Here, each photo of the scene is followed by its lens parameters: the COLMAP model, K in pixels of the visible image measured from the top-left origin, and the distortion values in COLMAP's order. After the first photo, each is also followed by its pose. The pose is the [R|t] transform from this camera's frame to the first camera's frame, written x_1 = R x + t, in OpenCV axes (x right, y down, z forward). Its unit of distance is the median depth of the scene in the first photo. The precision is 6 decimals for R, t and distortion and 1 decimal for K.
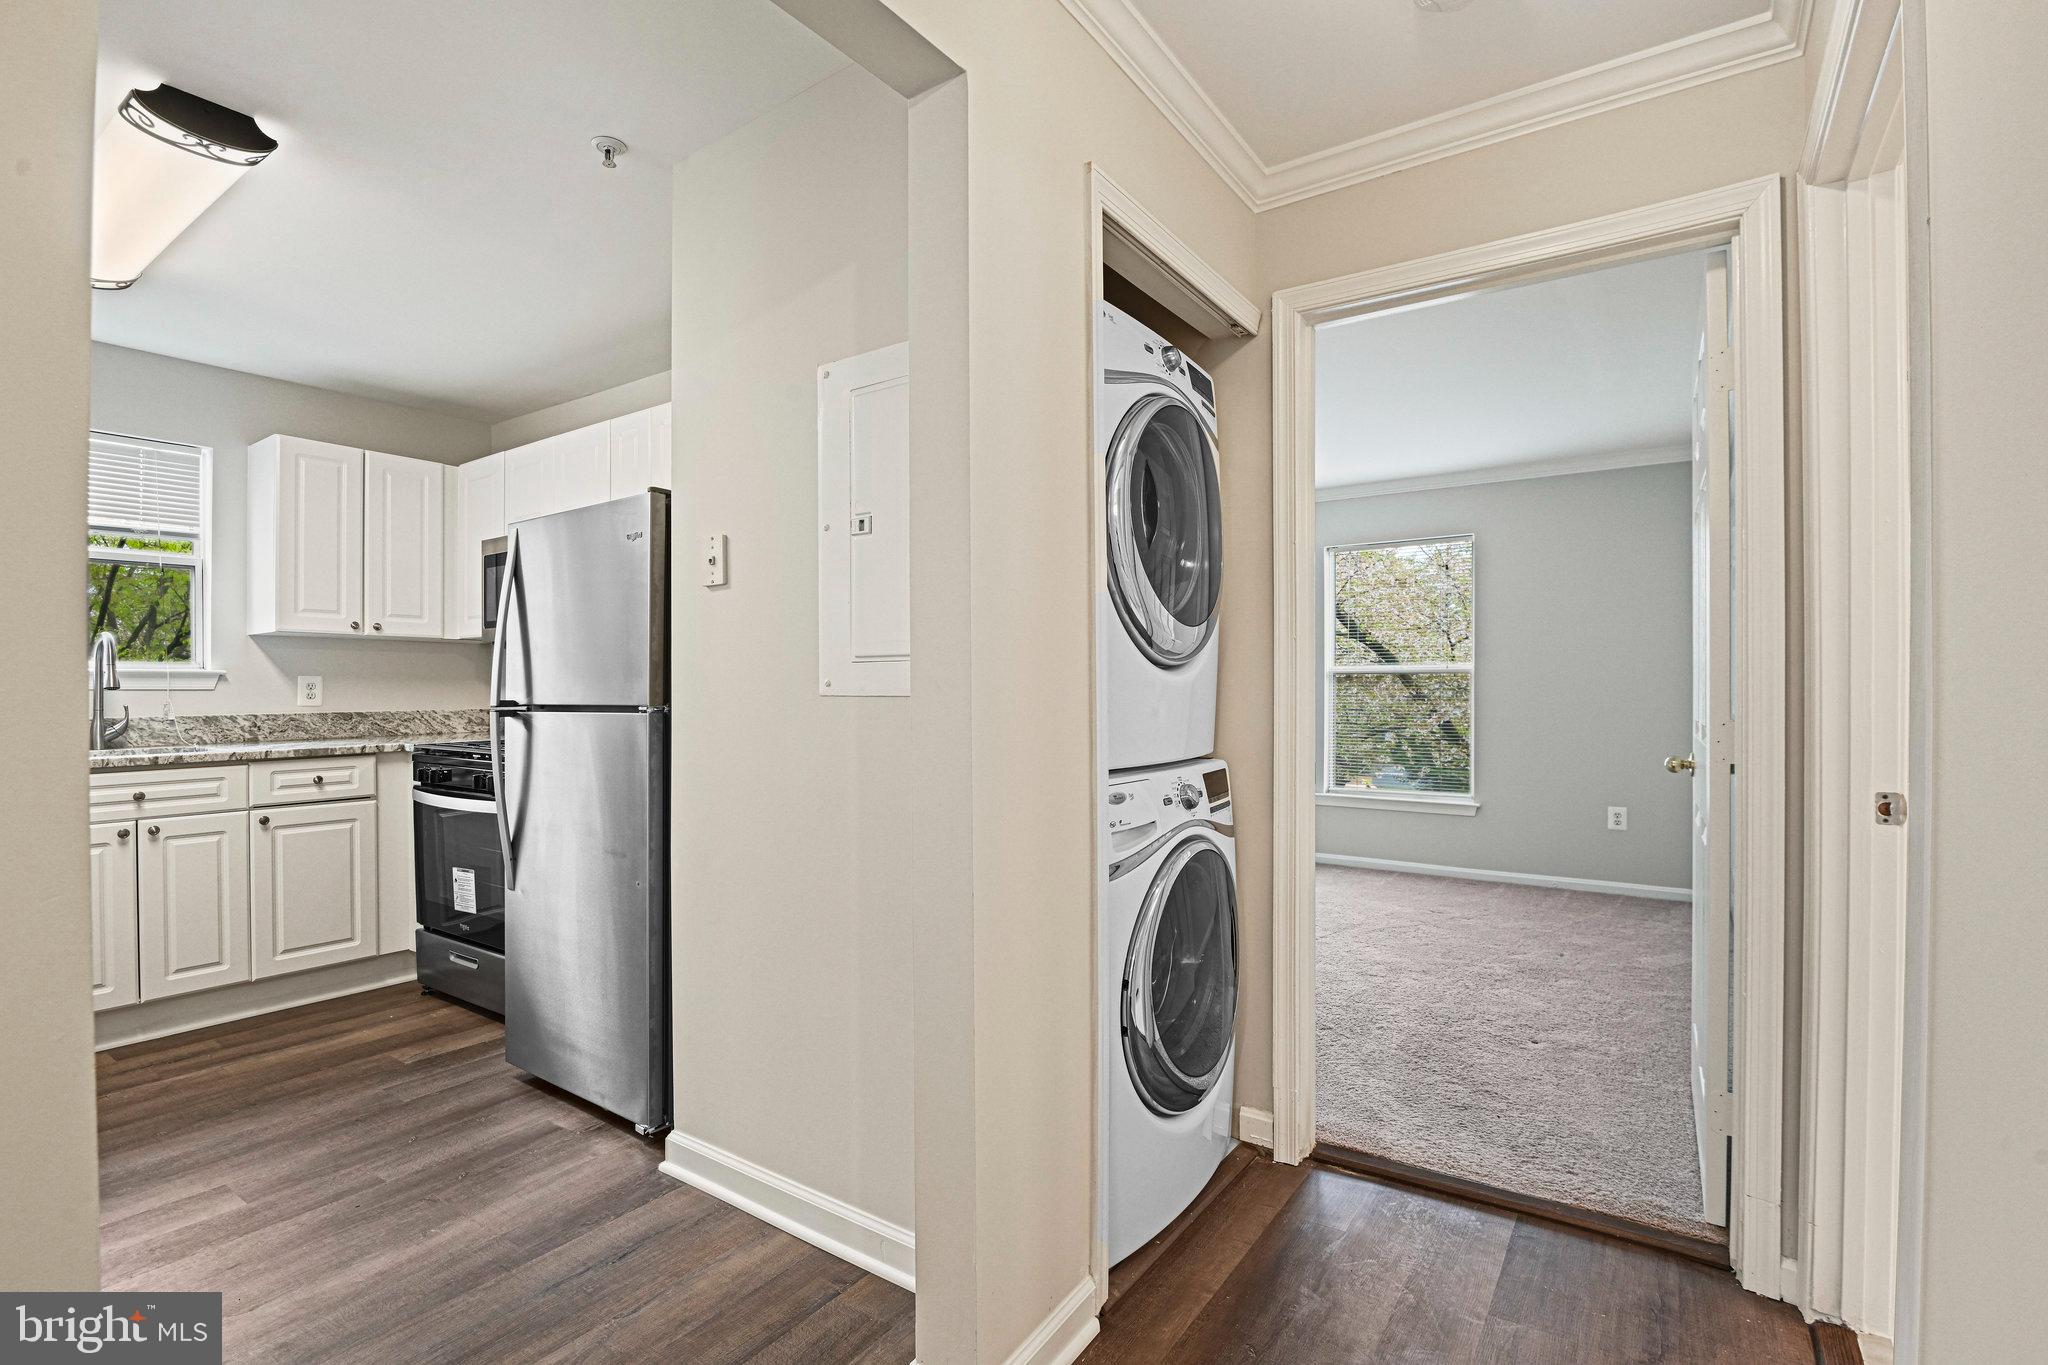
lens RADIAL K [[953.7, 0, 1025.4], [0, 953.7, 692.7], [0, 0, 1]] dist [-0.011979, -0.004298]
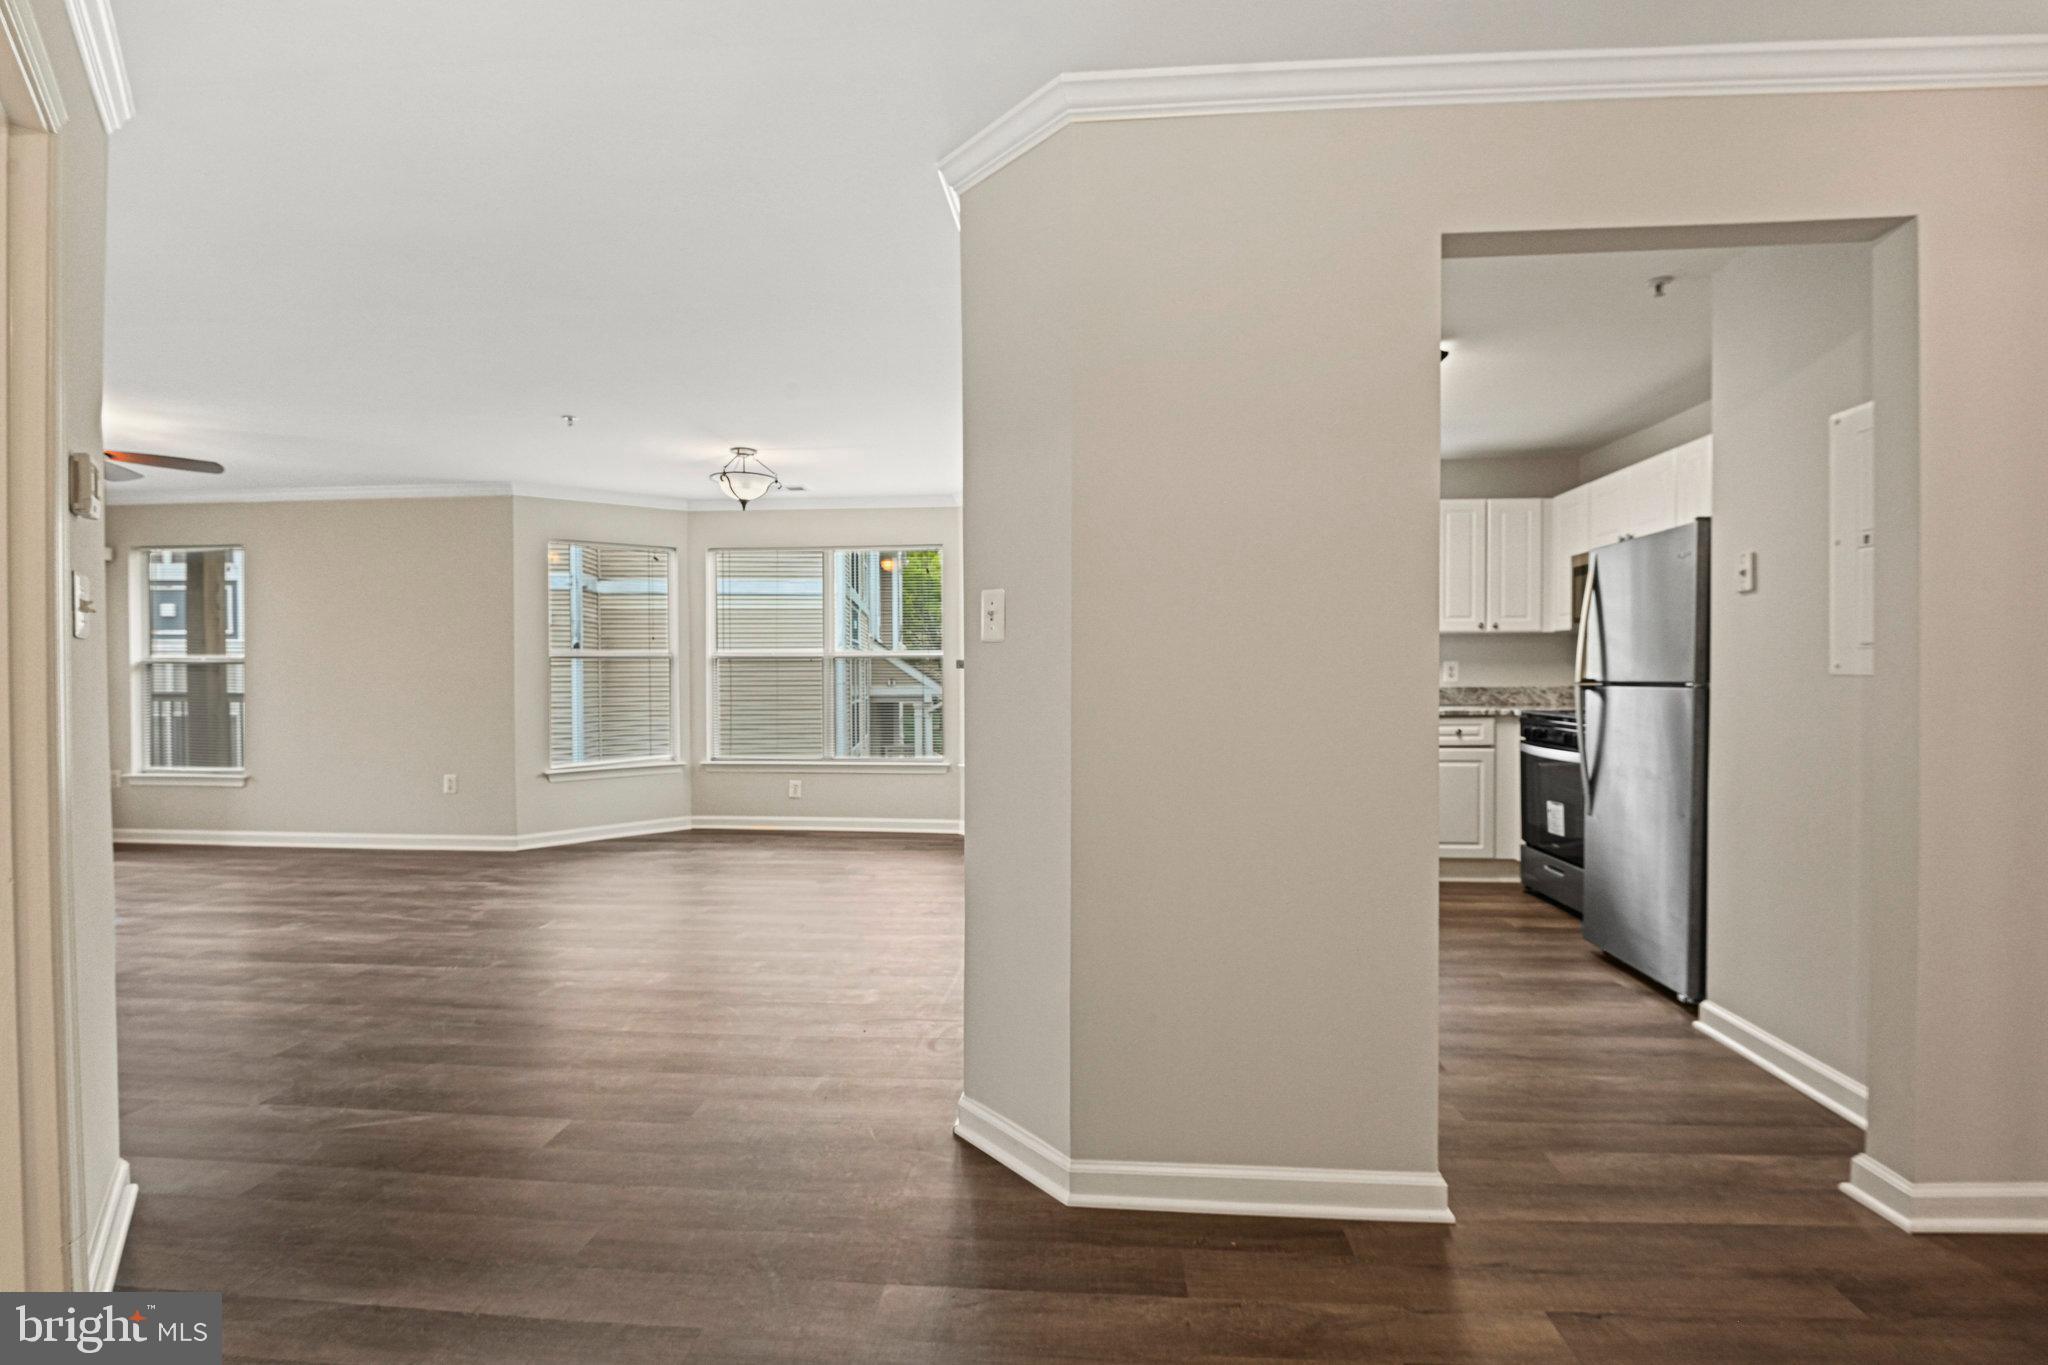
lens RADIAL K [[953.7, 0, 1023.7], [0, 953.7, 684.2], [0, 0, 1]] dist [-0.011979, -0.004298]
pose [[0.501183, 0.010955, -0.865272, 0.200342], [-0.001655, 0.999930, 0.011701, 0.001525], [0.865340, -0.004432, 0.501166, -0.338476]]
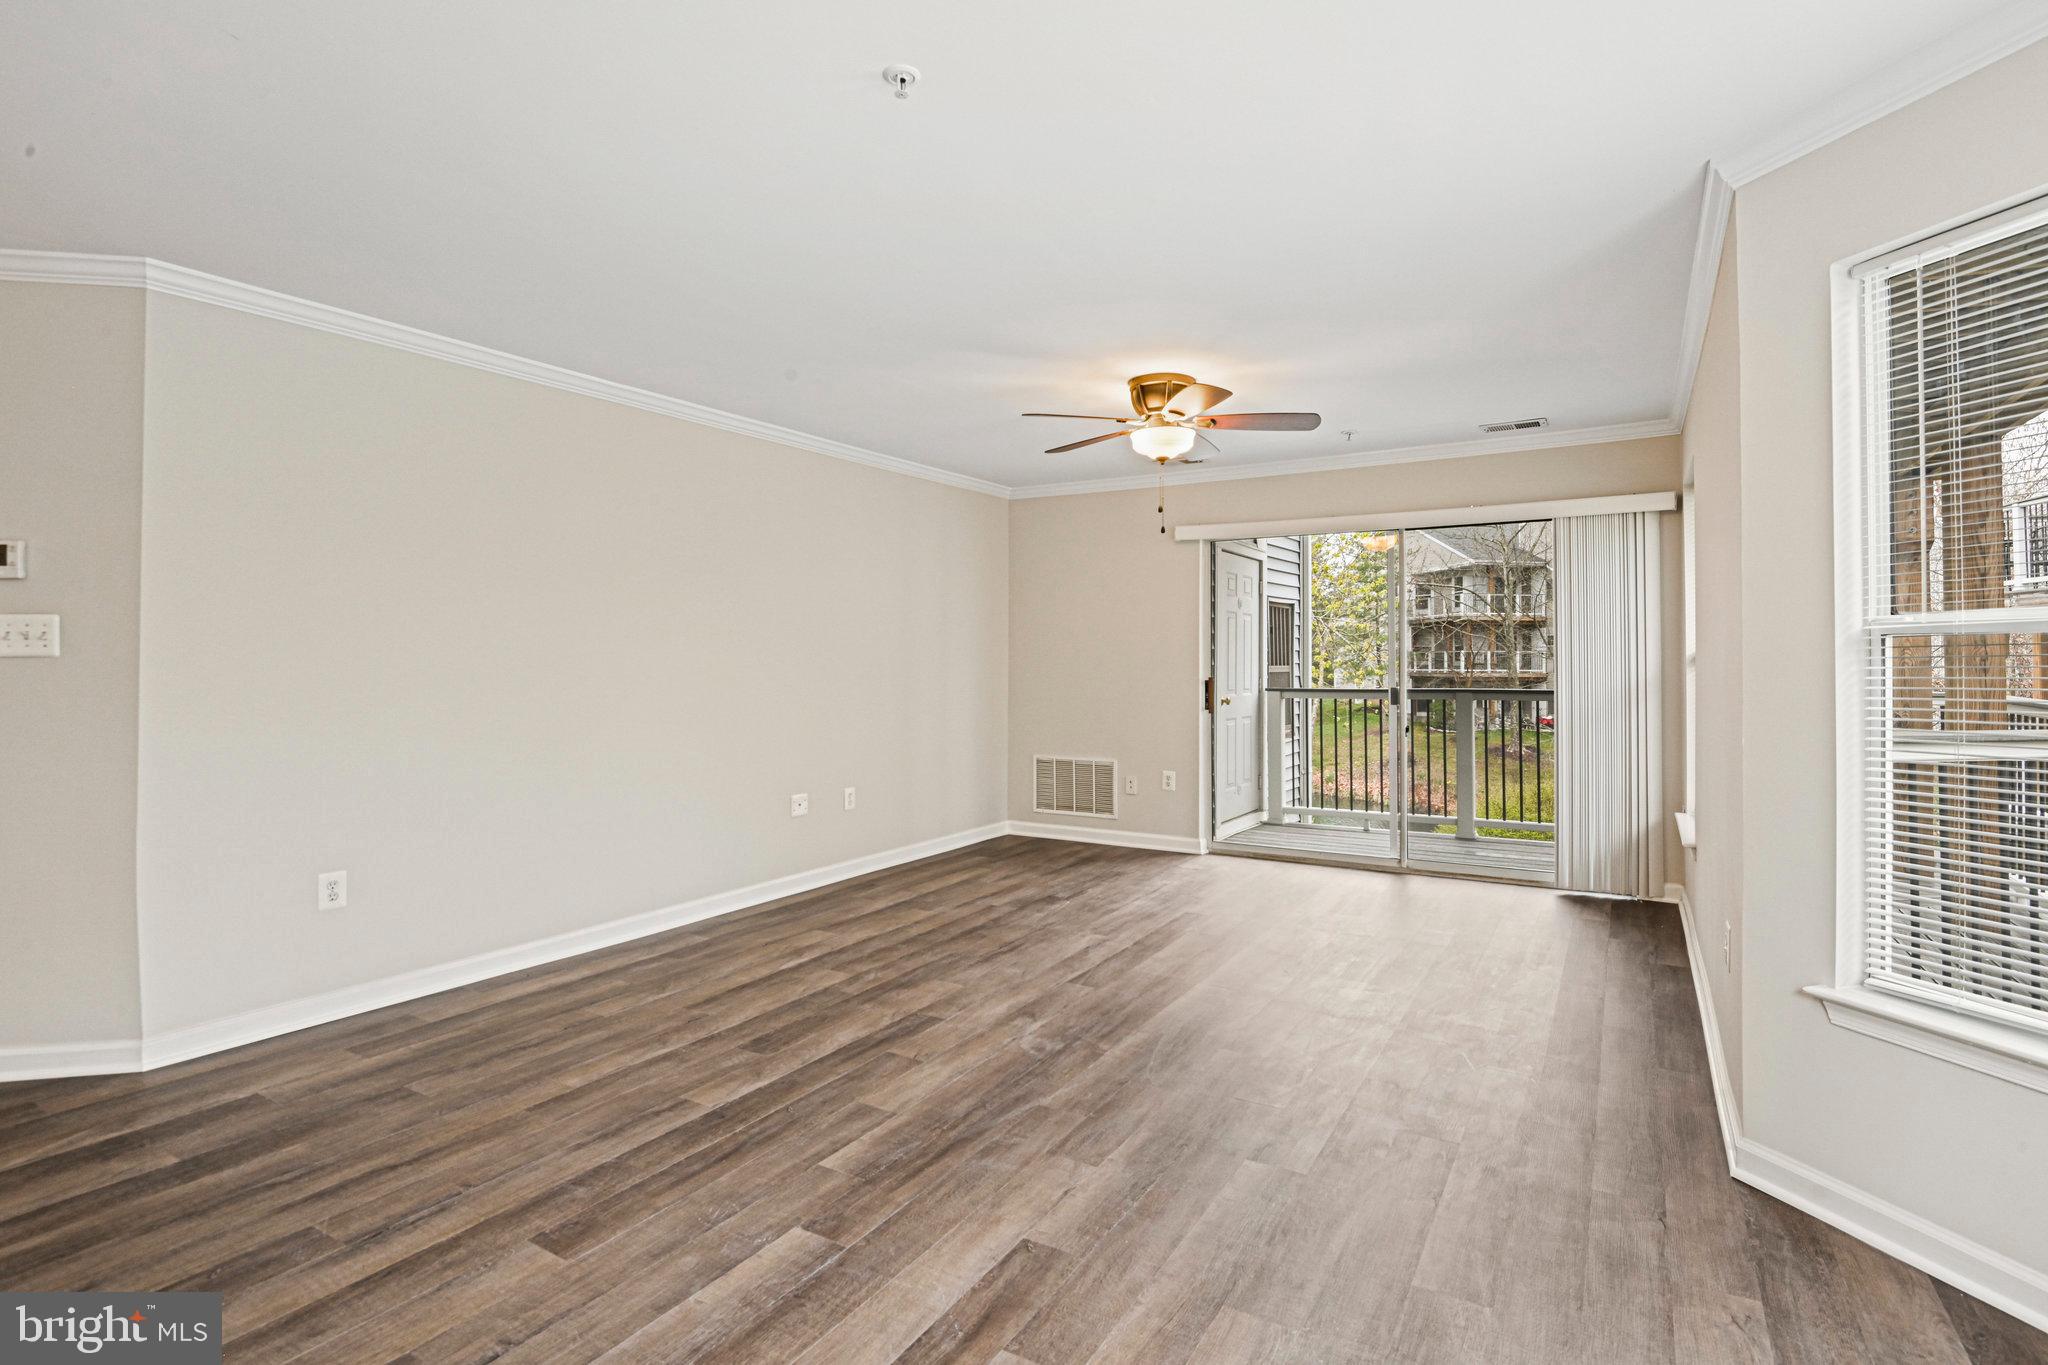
lens RADIAL K [[996.5, 0, 1031.5], [0, 996.5, 663.9], [0, 0, 1]] dist [-0.018341, -0.003569]
pose [[-0.996689, 0.003459, -0.081235, -1.356563], [0.002745, 0.999957, 0.008904, -0.017085], [0.081262, 0.008651, -0.996655, 0.385298]]
